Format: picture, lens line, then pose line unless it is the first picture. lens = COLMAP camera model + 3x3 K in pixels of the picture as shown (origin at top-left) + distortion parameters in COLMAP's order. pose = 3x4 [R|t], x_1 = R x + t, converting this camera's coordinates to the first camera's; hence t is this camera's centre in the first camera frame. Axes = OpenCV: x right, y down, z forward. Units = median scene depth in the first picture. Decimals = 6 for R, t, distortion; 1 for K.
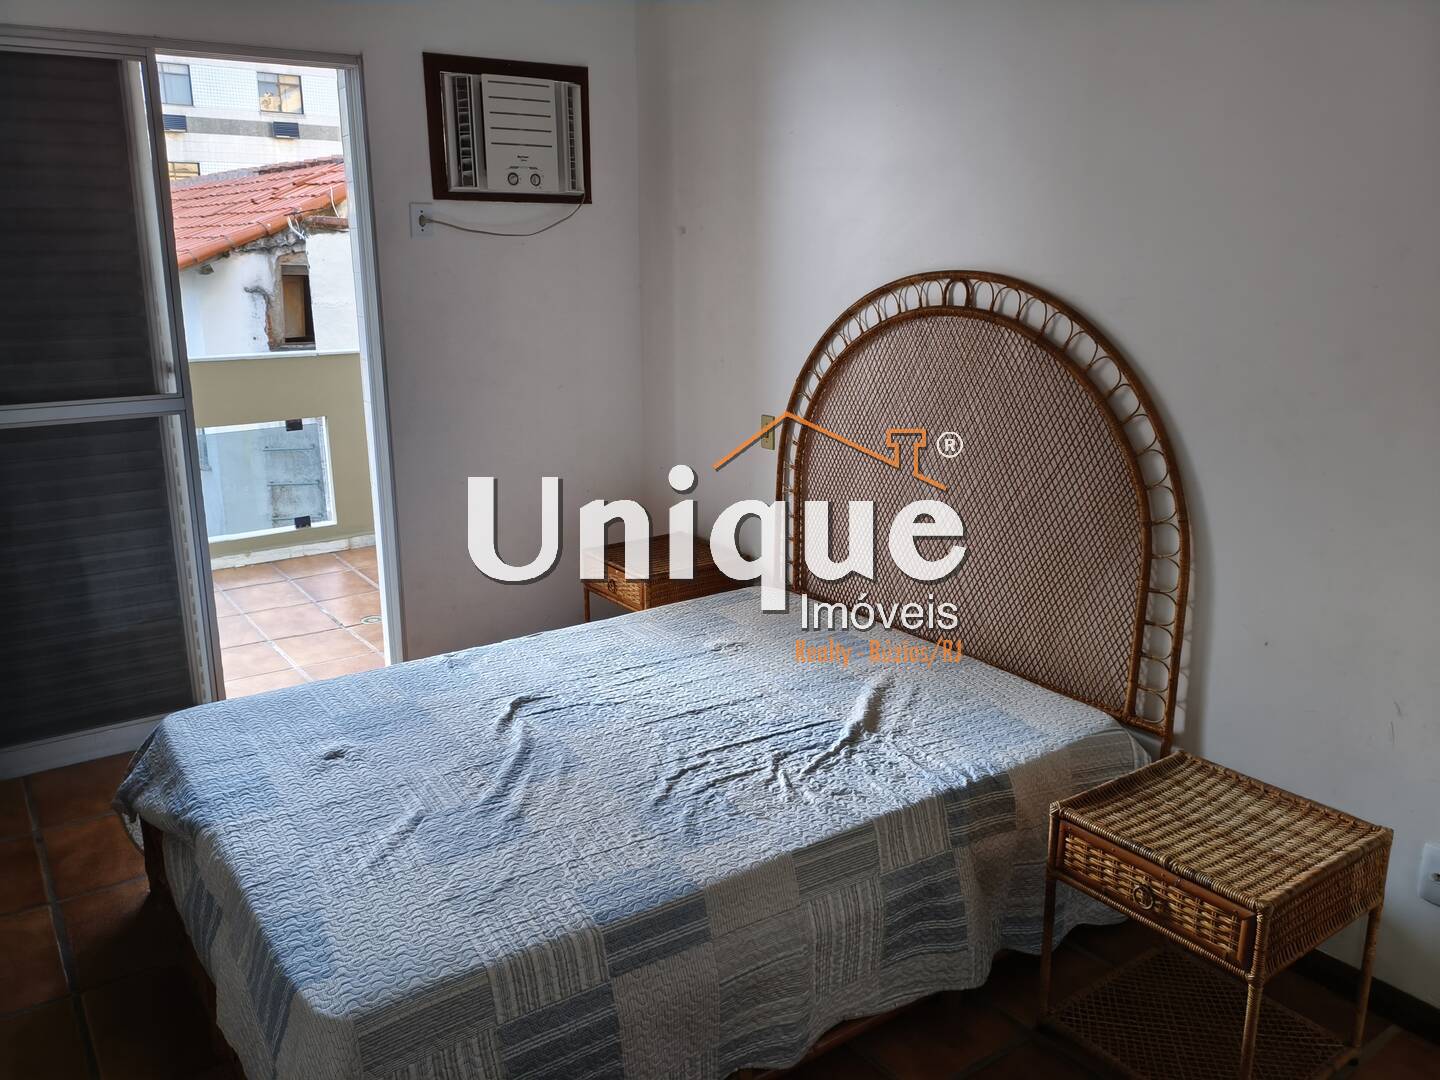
lens RADIAL K [[1118.2, 0, 718.4], [0, 1118.2, 537.8], [0, 0, 1]] dist [0.006753, -0.008148]
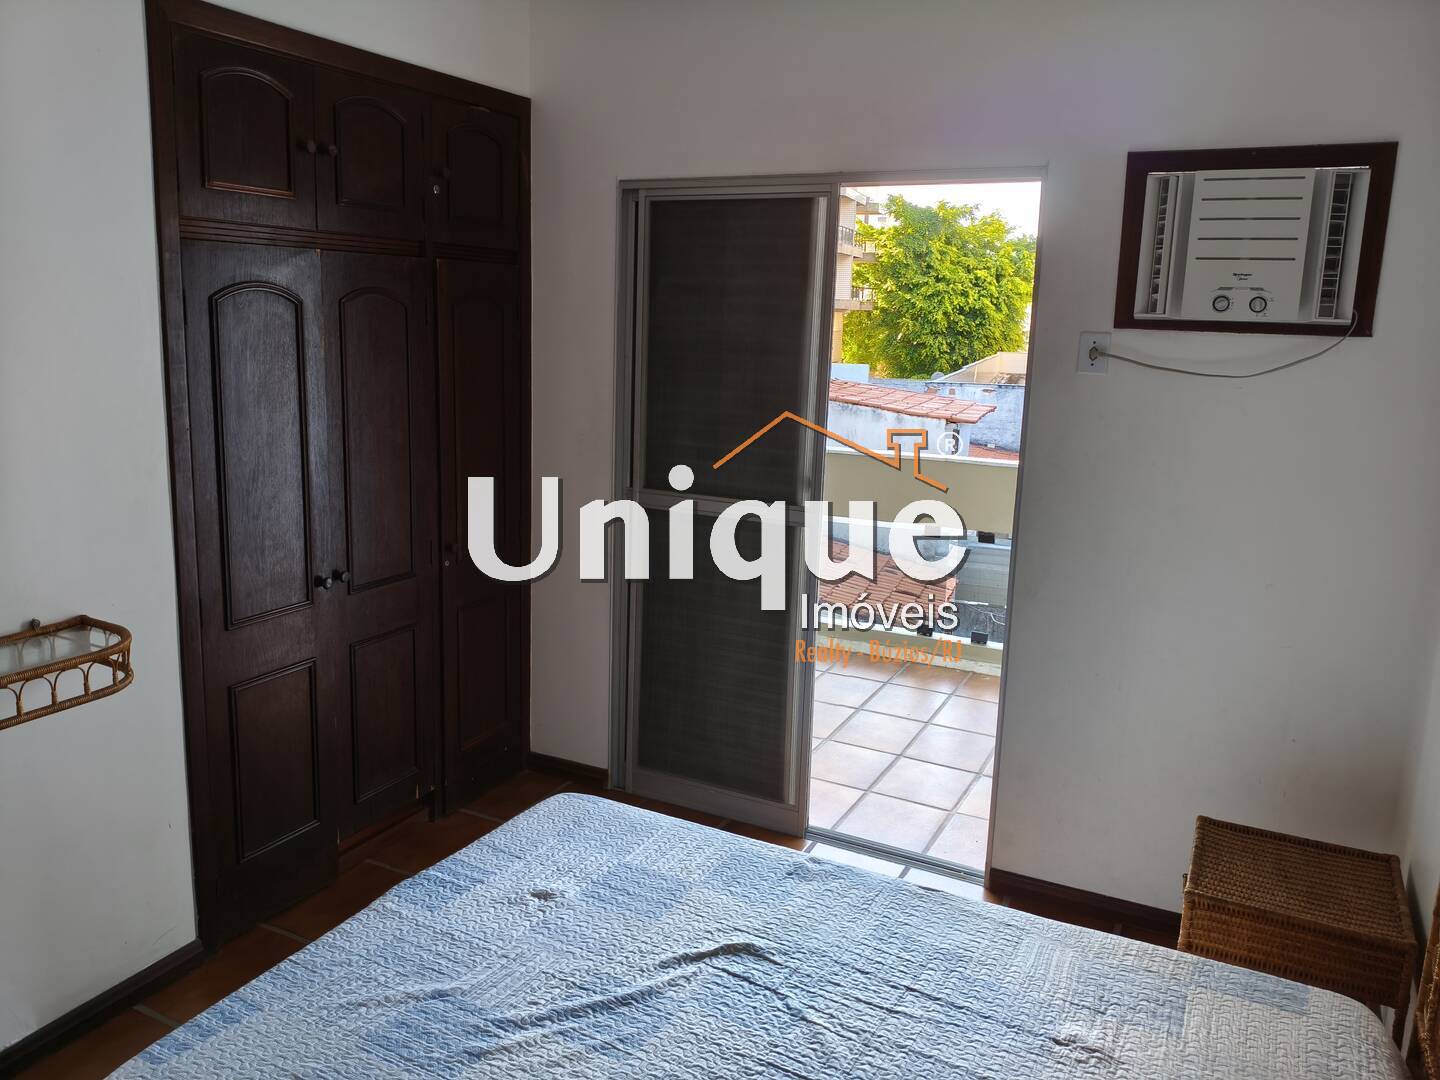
lens RADIAL K [[1118.2, 0, 653.0], [0, 1118.2, 512.1], [0, 0, 1]] dist [0.006753, -0.008148]
pose [[0.446293, 0.180898, -0.876412, 0.331254], [-0.249220, 0.965735, 0.072425, -0.150181], [0.859484, 0.186096, 0.476084, 0.355847]]
